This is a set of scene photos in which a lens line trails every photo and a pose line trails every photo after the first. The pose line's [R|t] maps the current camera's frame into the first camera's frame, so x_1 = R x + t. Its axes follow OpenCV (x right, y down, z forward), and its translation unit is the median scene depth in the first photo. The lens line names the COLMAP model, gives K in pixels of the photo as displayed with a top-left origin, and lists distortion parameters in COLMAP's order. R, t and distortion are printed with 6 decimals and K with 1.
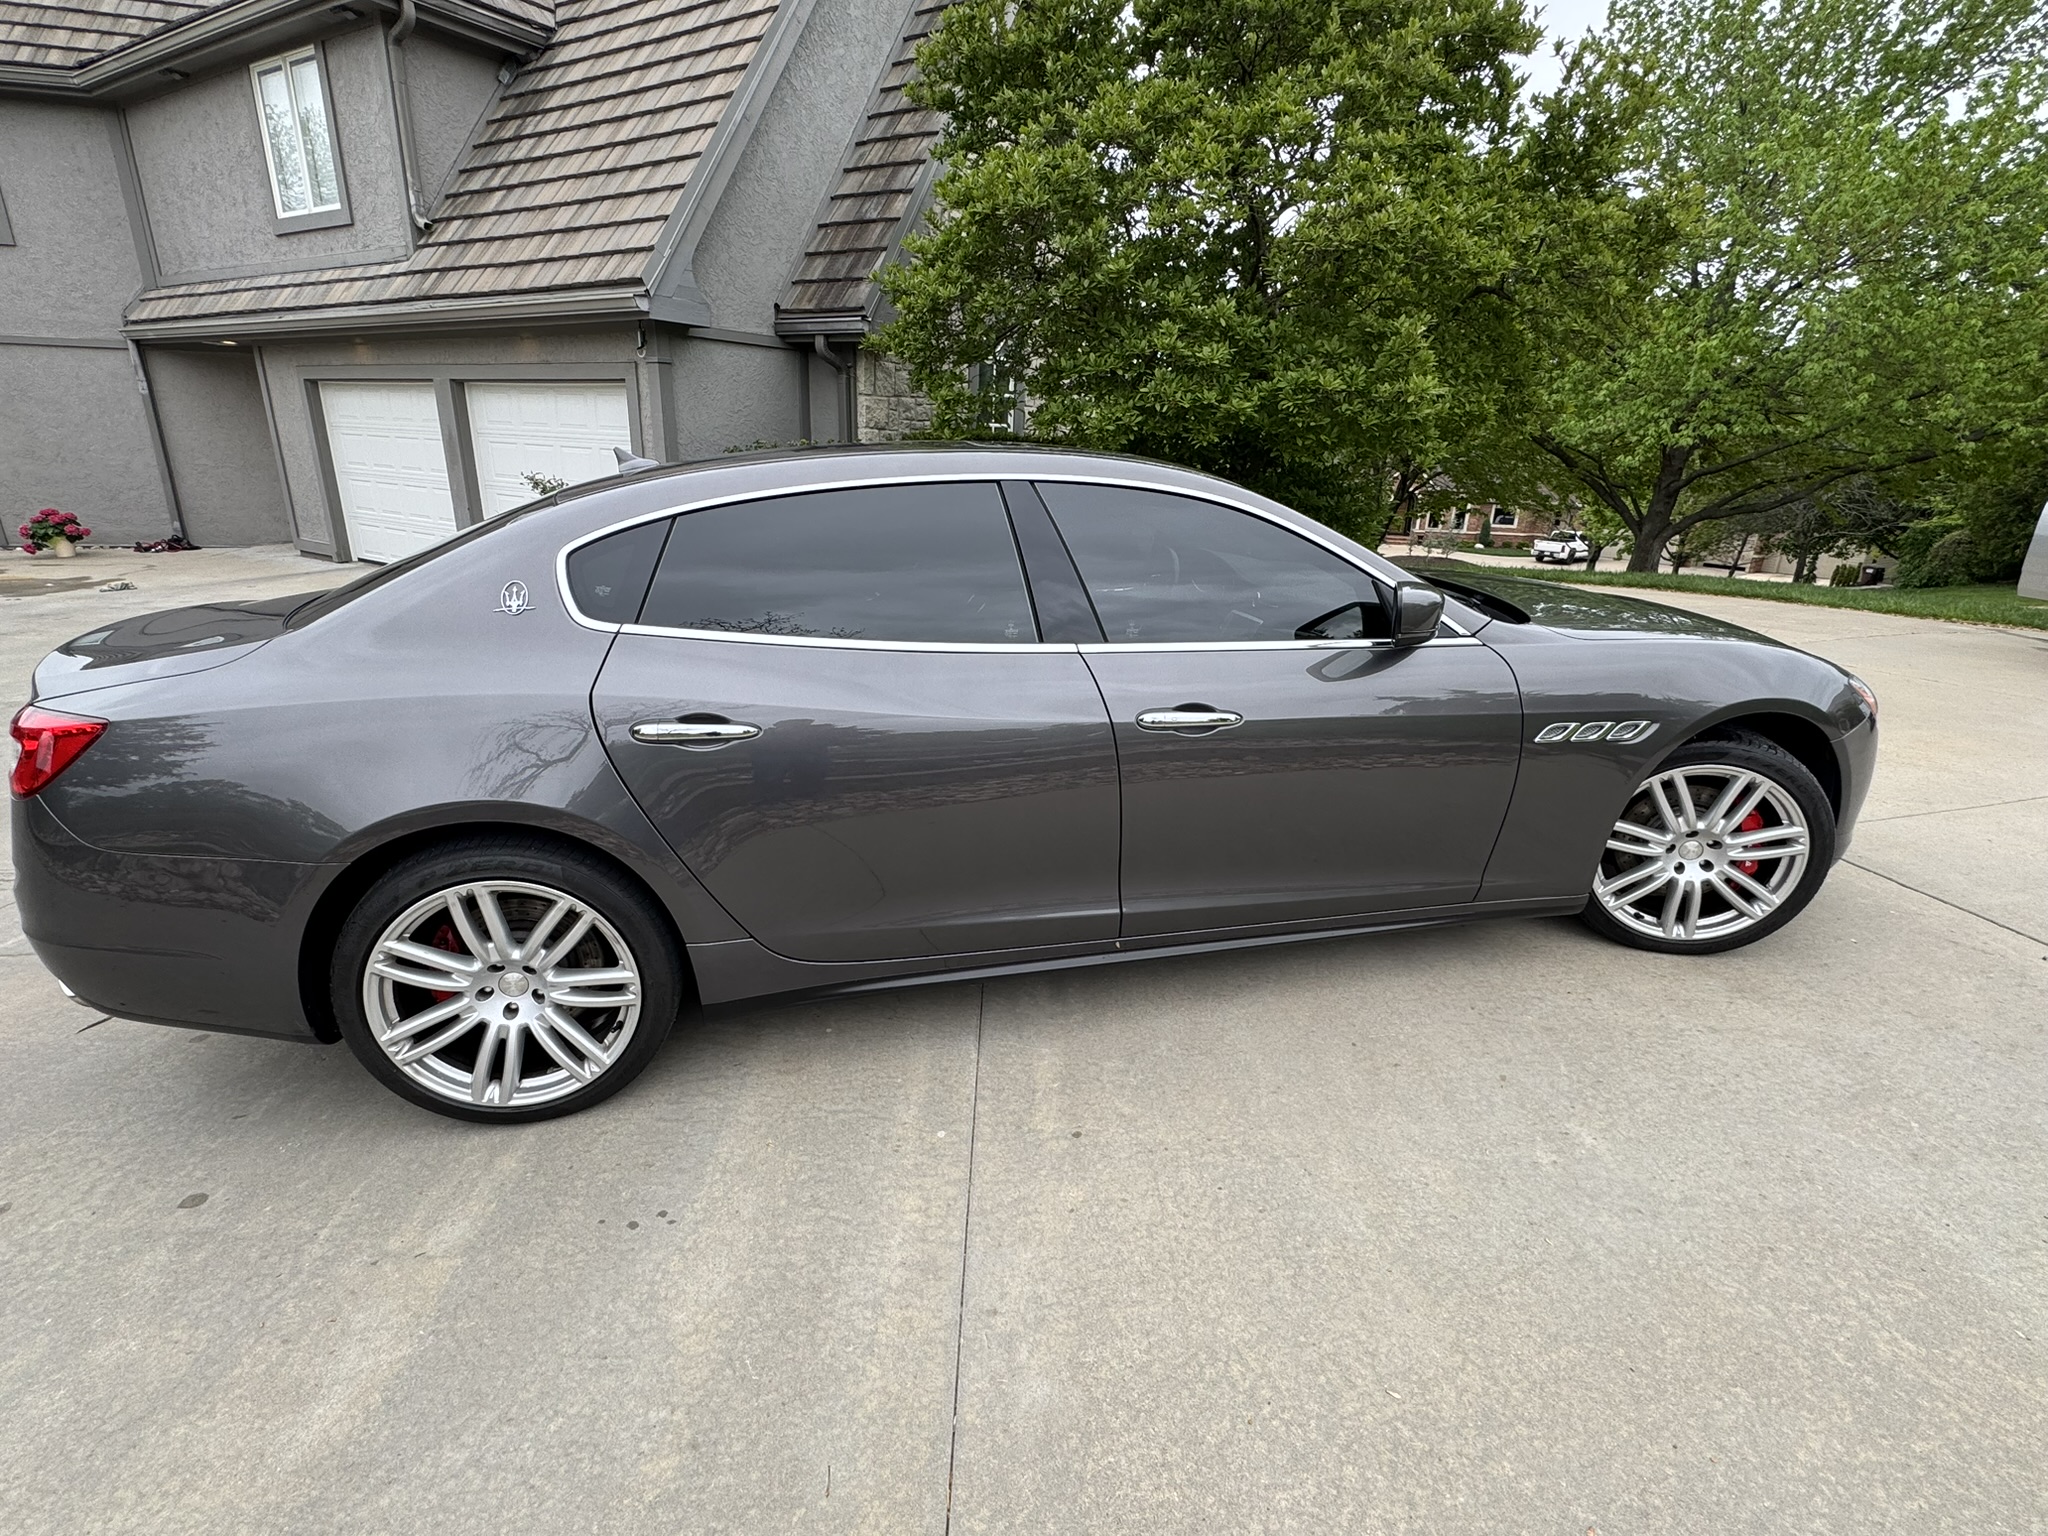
lens RADIAL K [[964.9, 0, 1024.0], [0, 964.9, 768.0], [0, 0, 1]] dist [-0.003923, -0.001257]
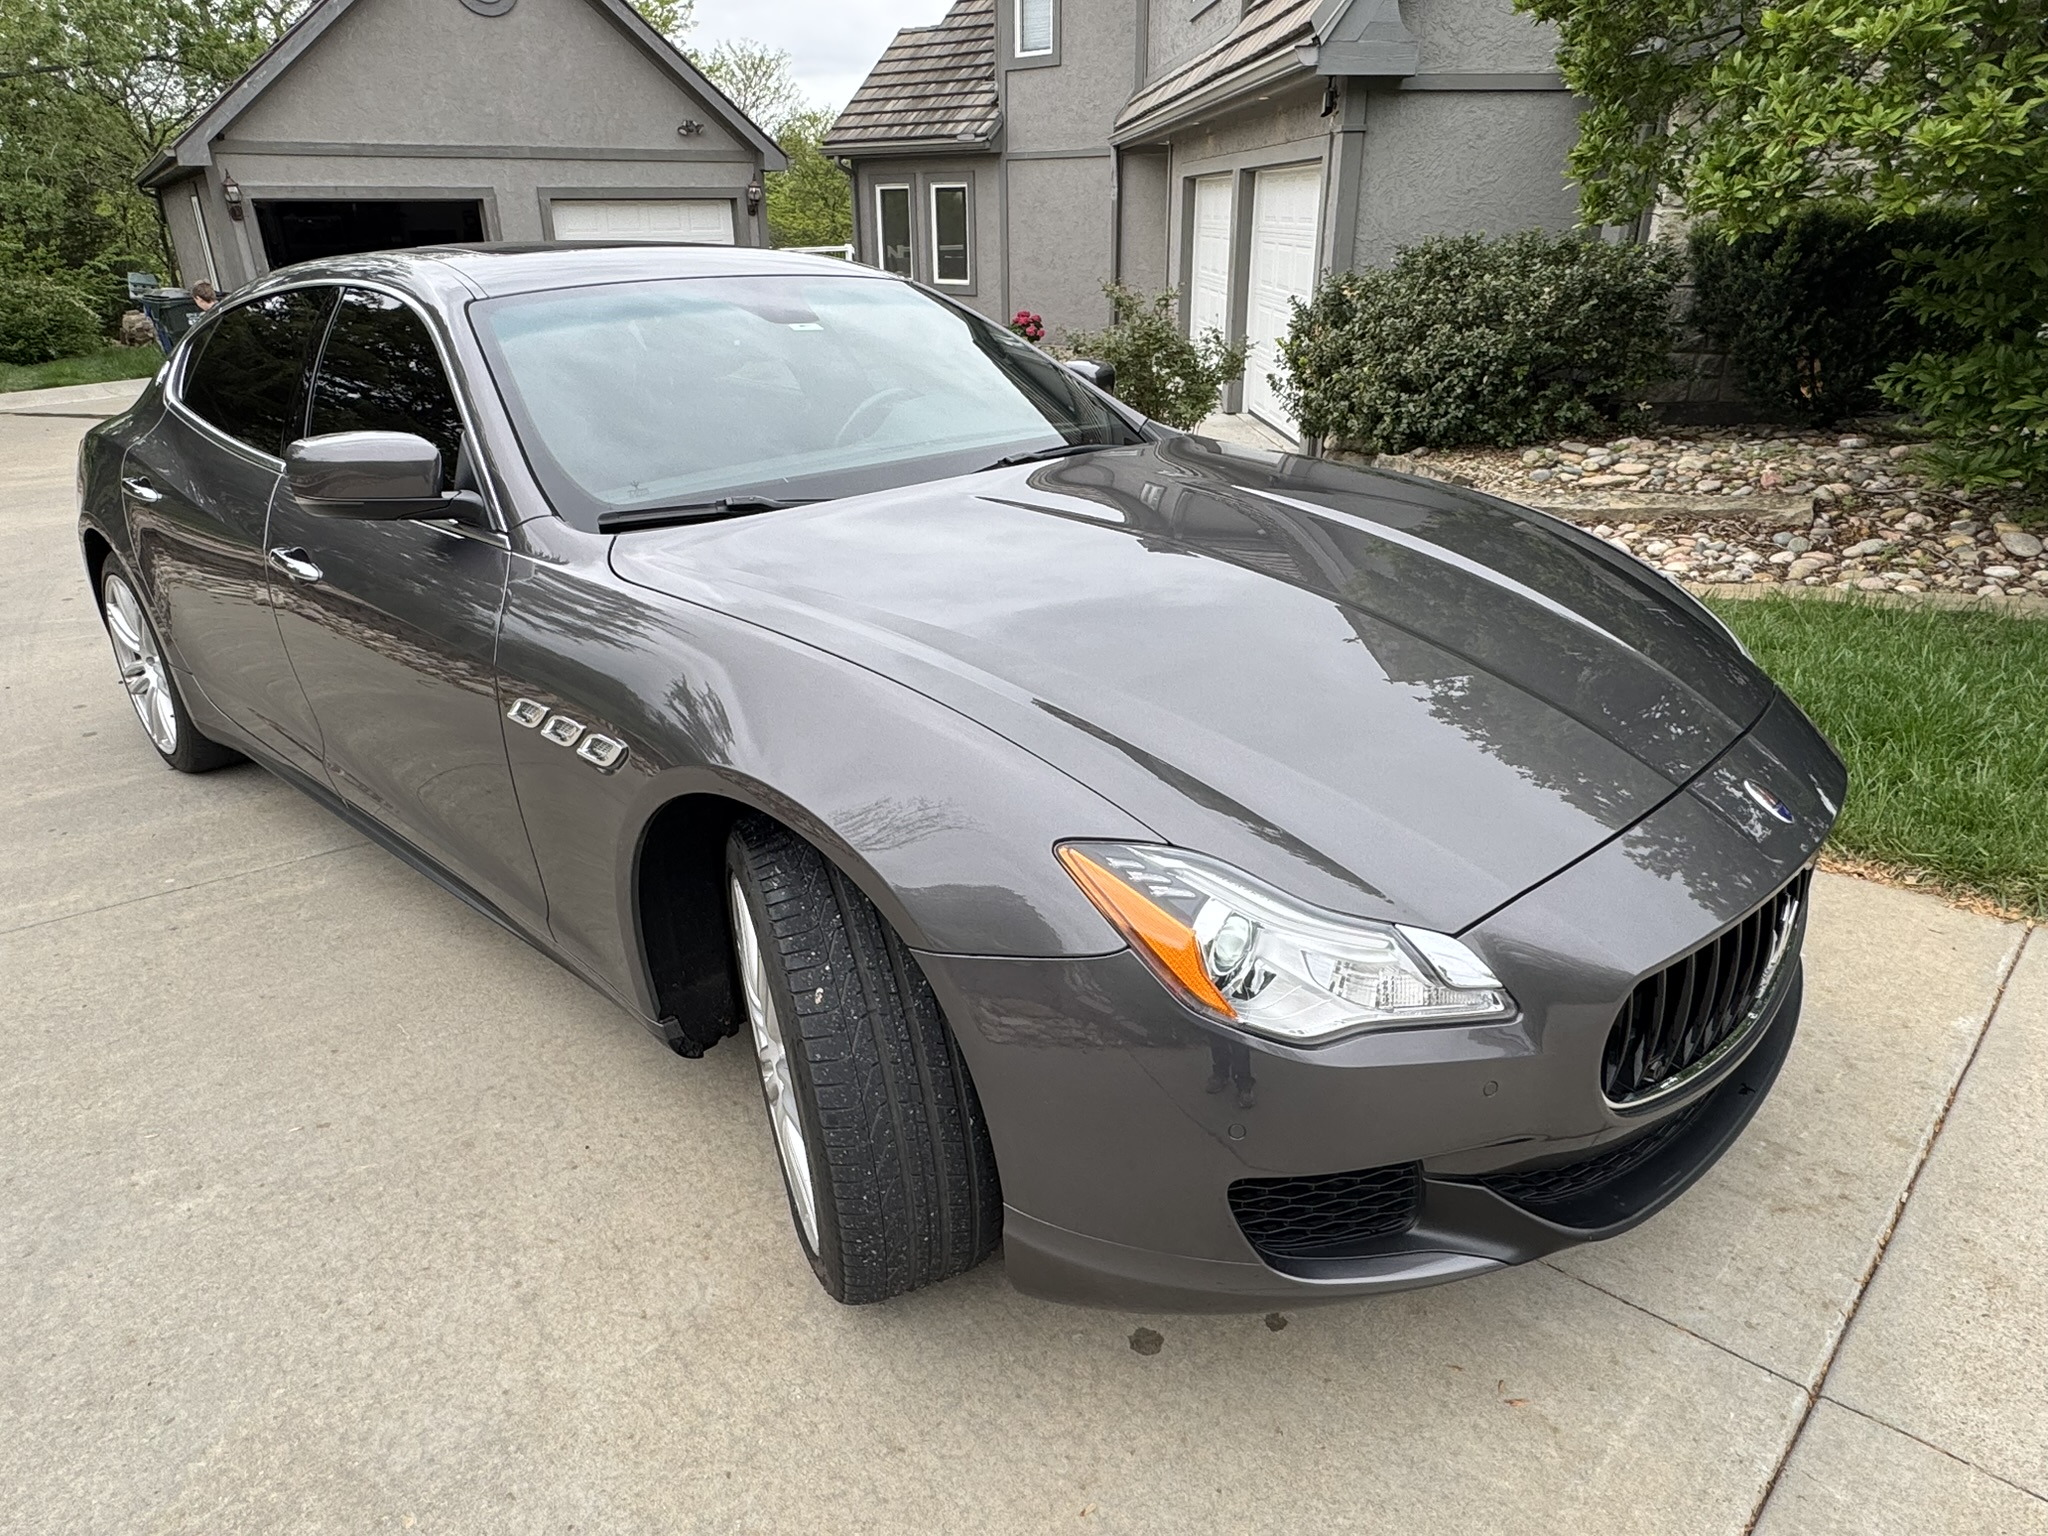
lens RADIAL K [[1263.5, 0, 1021.7], [0, 1263.5, 766.1], [0, 0, 1]] dist [-0.000736, -0.001616]
pose [[0.563793, 0.297867, -0.770333, 0.394697], [-0.243040, 0.951238, 0.189941, -0.067633], [0.789347, 0.080134, 0.608695, 0.220212]]
